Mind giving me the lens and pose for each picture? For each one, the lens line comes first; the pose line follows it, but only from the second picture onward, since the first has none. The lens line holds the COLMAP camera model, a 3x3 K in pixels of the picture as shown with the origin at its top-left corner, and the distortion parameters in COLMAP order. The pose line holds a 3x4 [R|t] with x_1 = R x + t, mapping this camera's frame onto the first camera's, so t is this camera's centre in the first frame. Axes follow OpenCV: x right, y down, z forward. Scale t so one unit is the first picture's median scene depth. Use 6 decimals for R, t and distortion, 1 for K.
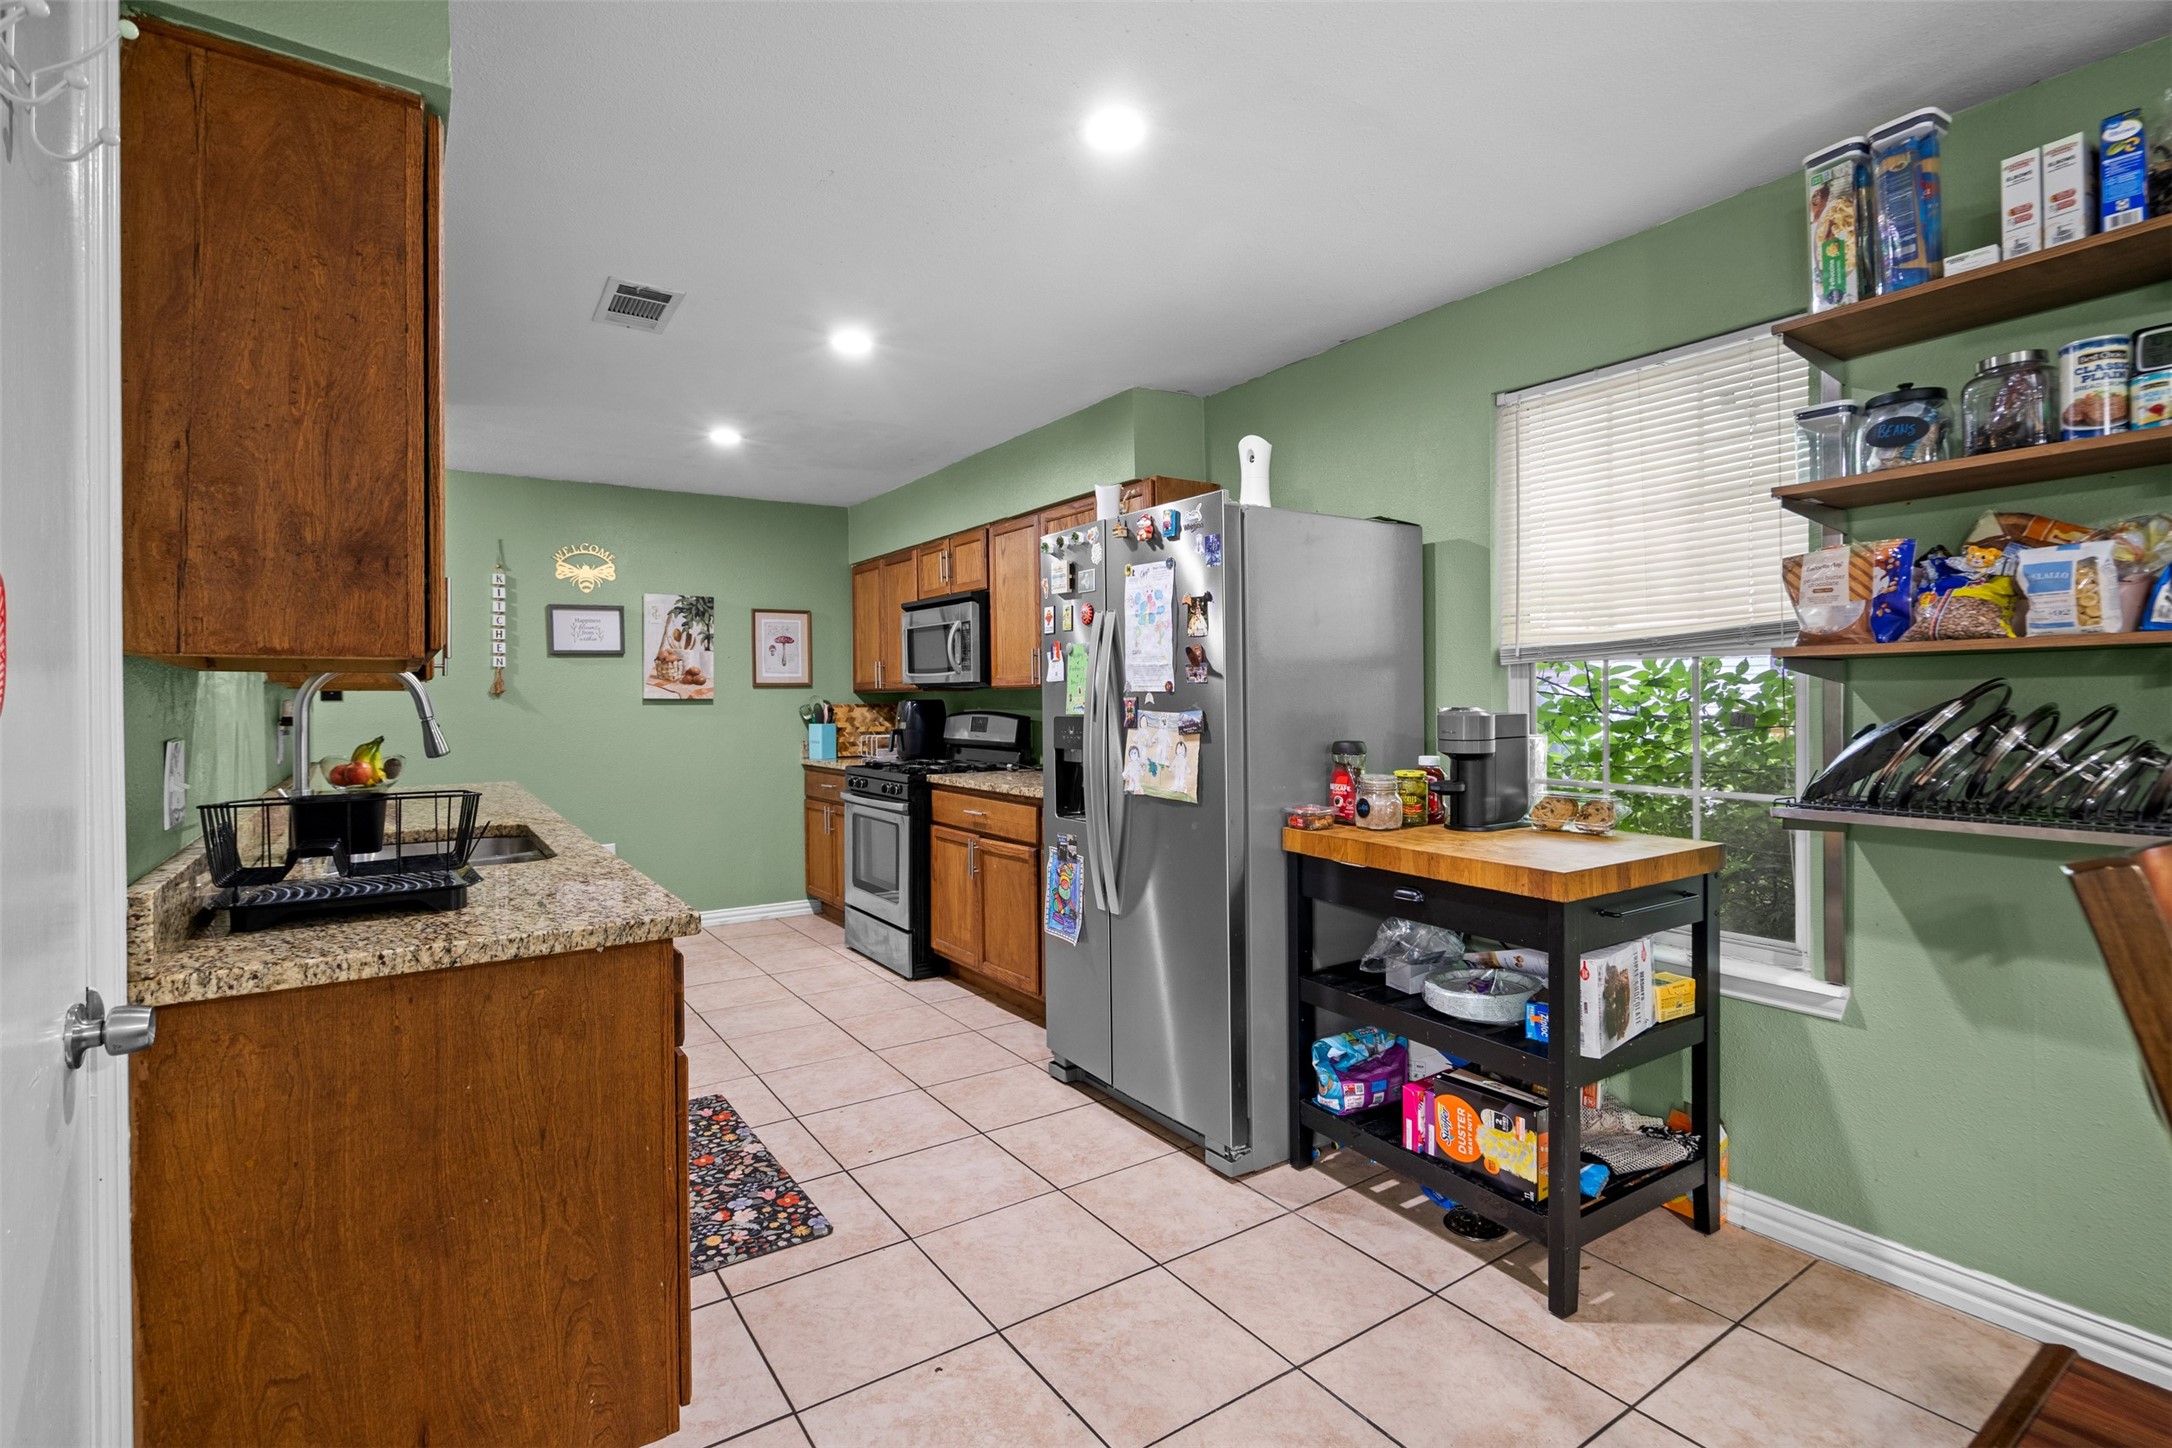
lens RADIAL K [[1006.8, 0, 1078.0], [0, 1006.8, 699.5], [0, 0, 1]] dist [0.002619, -0.000068]
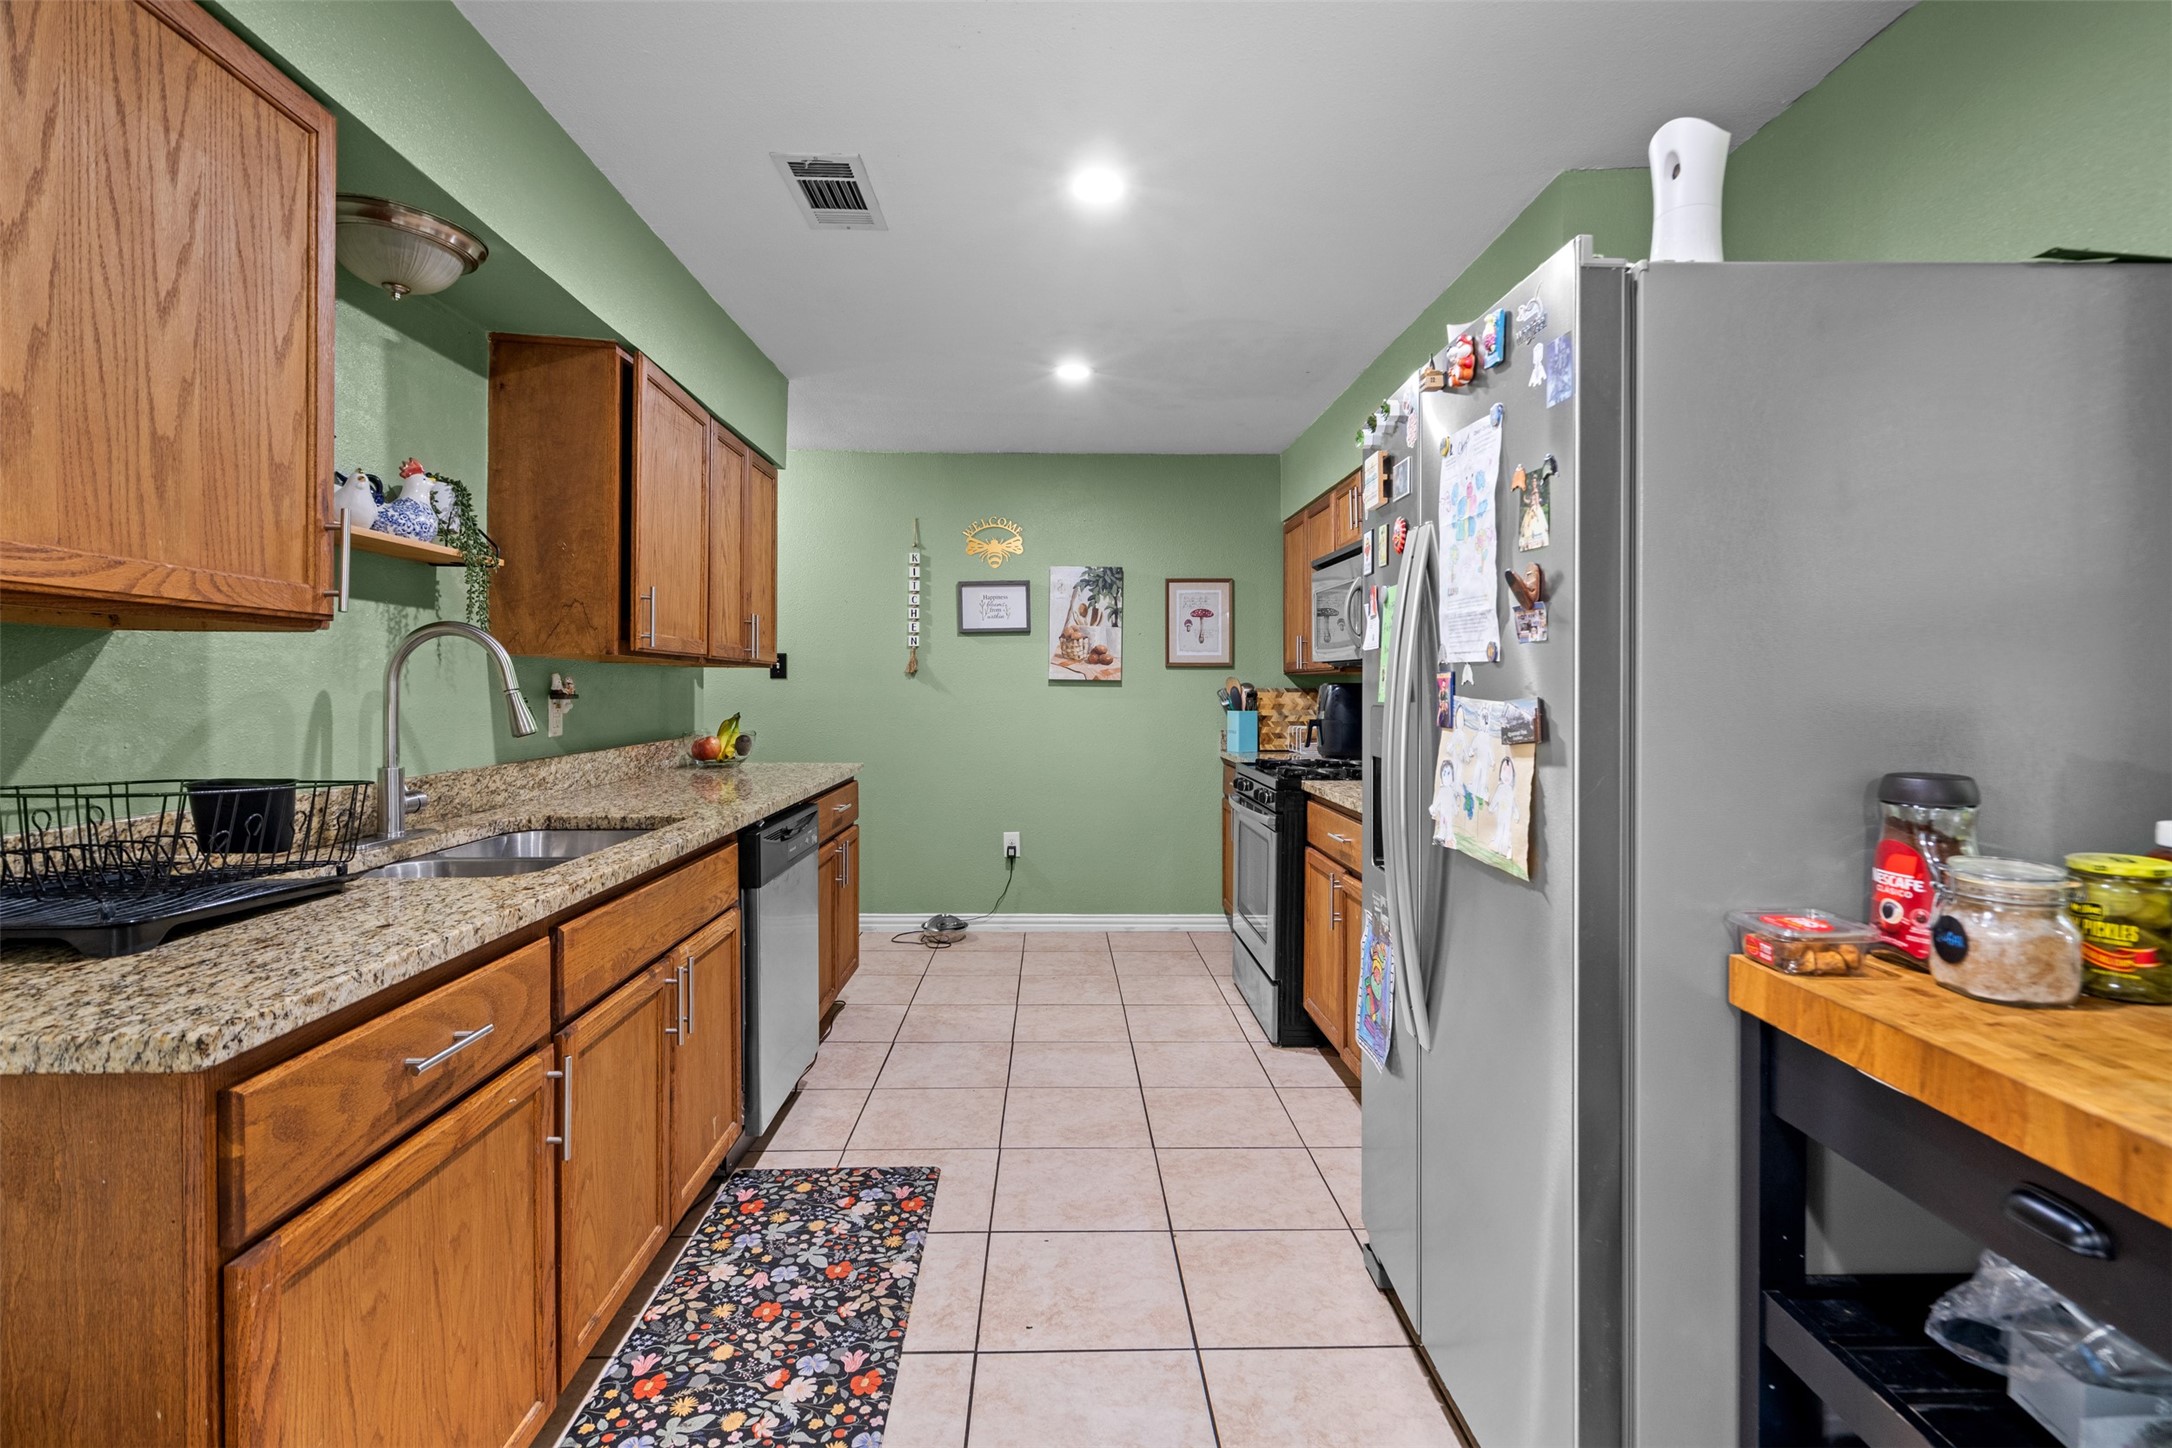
lens RADIAL K [[1013.1, 0, 1088.4], [0, 1013.1, 697.8], [0, 0, 1]] dist [-0.000126, 0.001302]
pose [[0.848719, 0.015915, -0.528605, 0.218063], [-0.010277, 0.999855, 0.013604, 0.007047], [0.528745, -0.006113, 0.848759, 0.499126]]
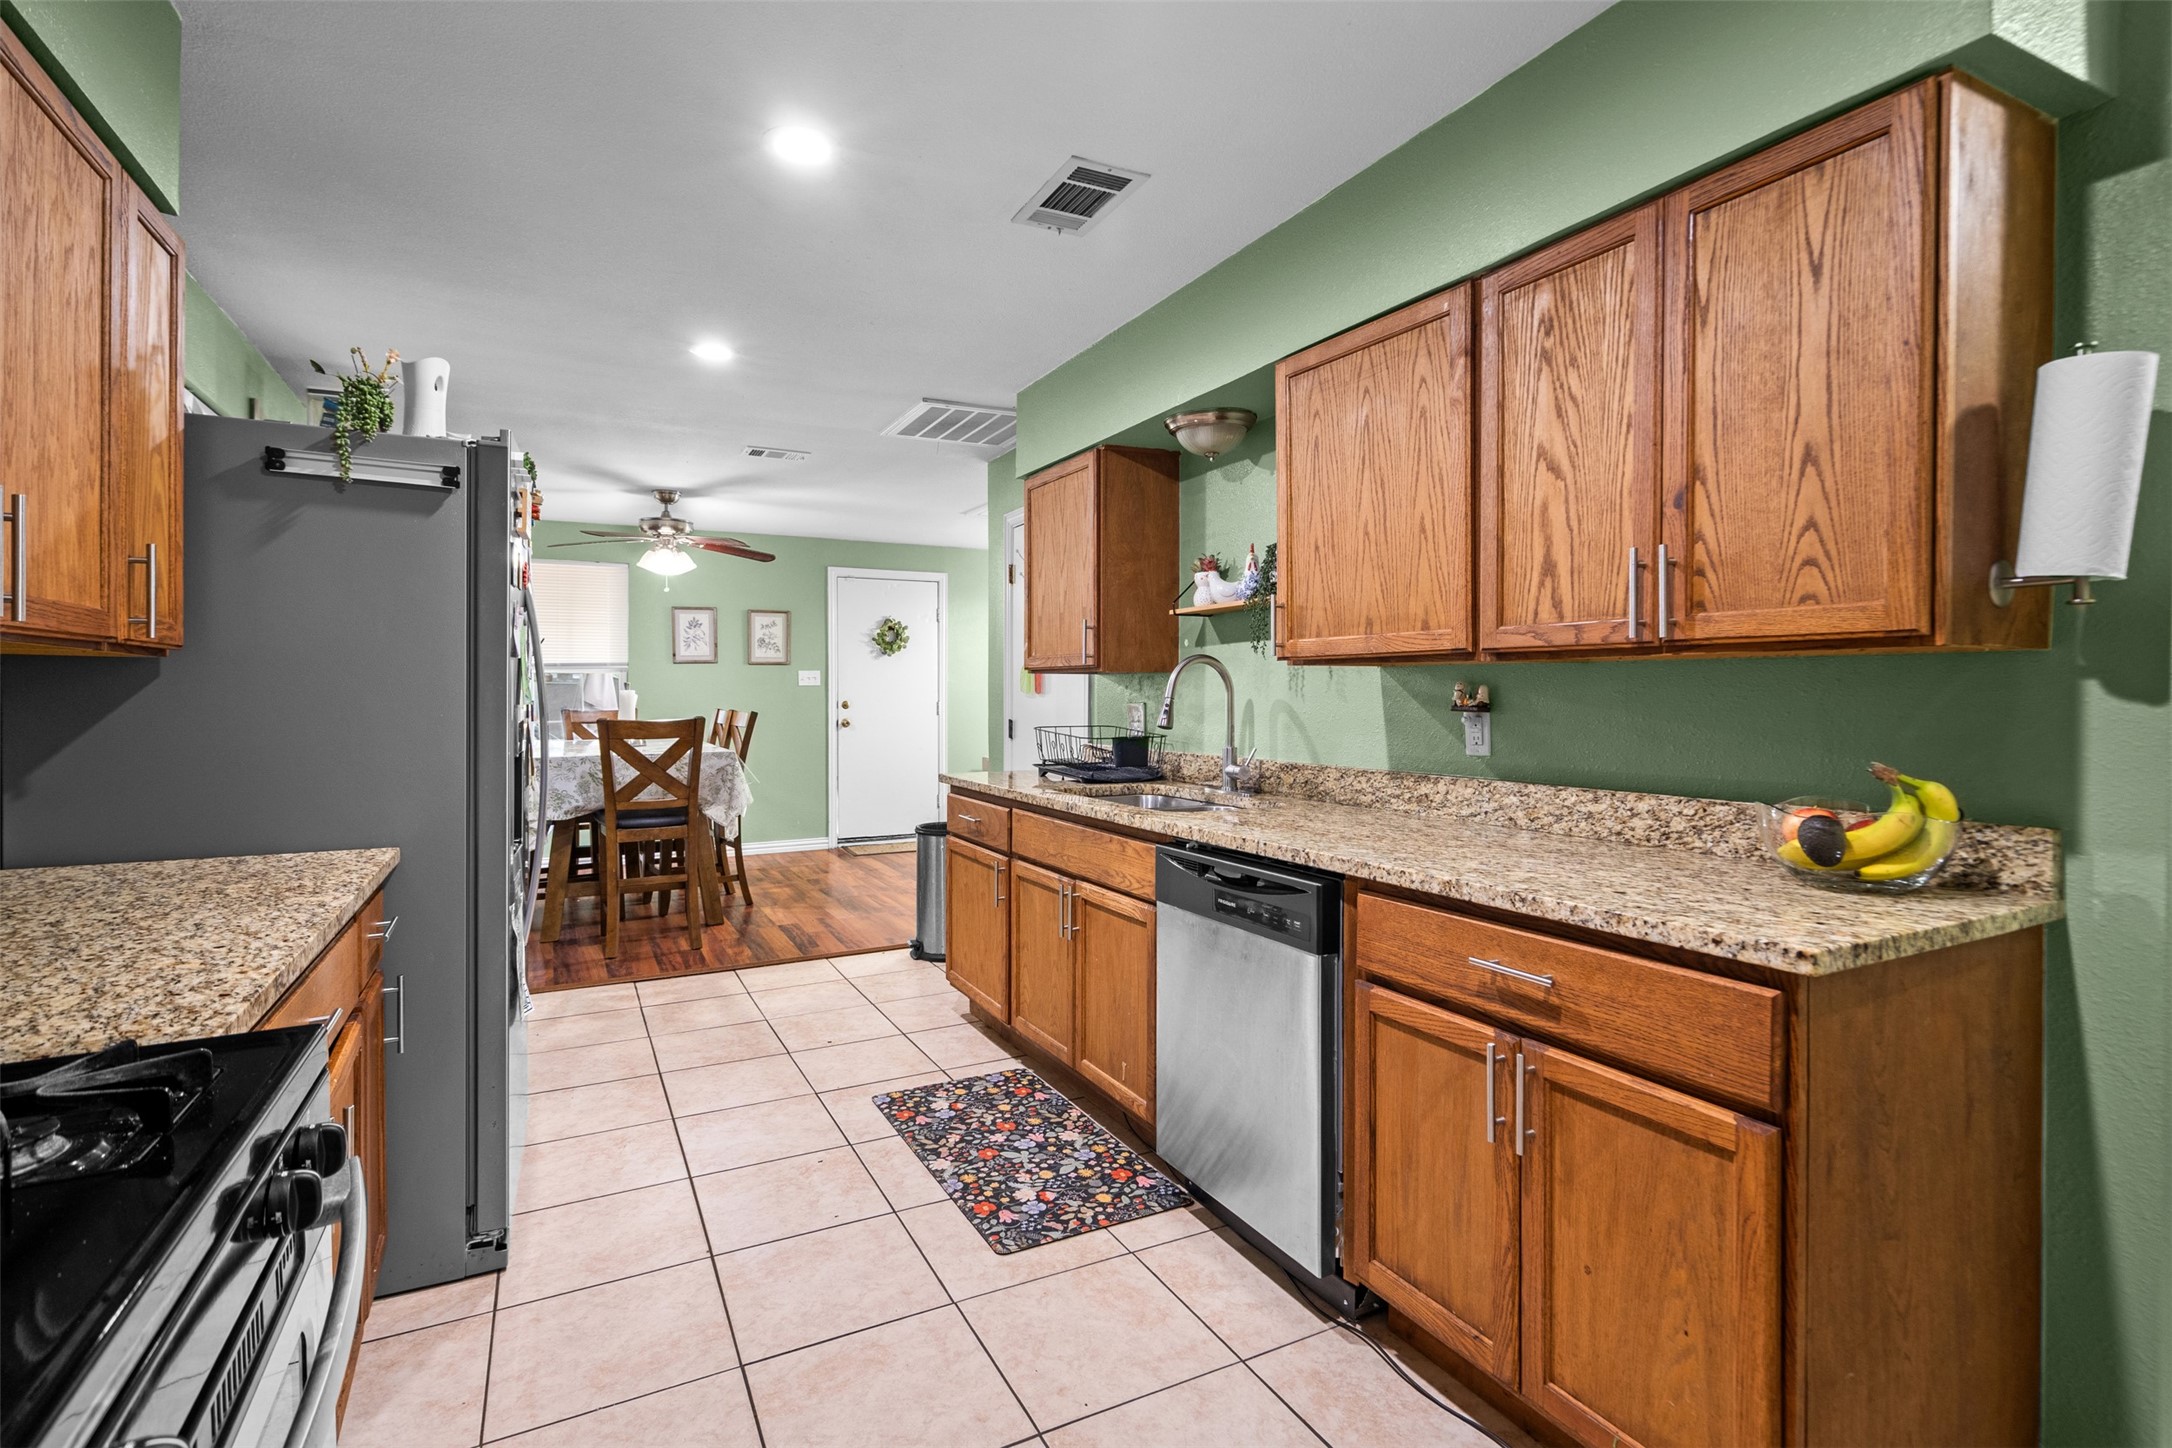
lens RADIAL K [[1020.2, 0, 1082.2], [0, 1020.2, 707.1], [0, 0, 1]] dist [-0.001785, 0.000655]
pose [[-0.993261, 0.004649, 0.115804, -0.649518], [0.006135, 0.999903, 0.012482, 0.012154], [-0.115735, 0.013109, -0.993194, 2.209621]]
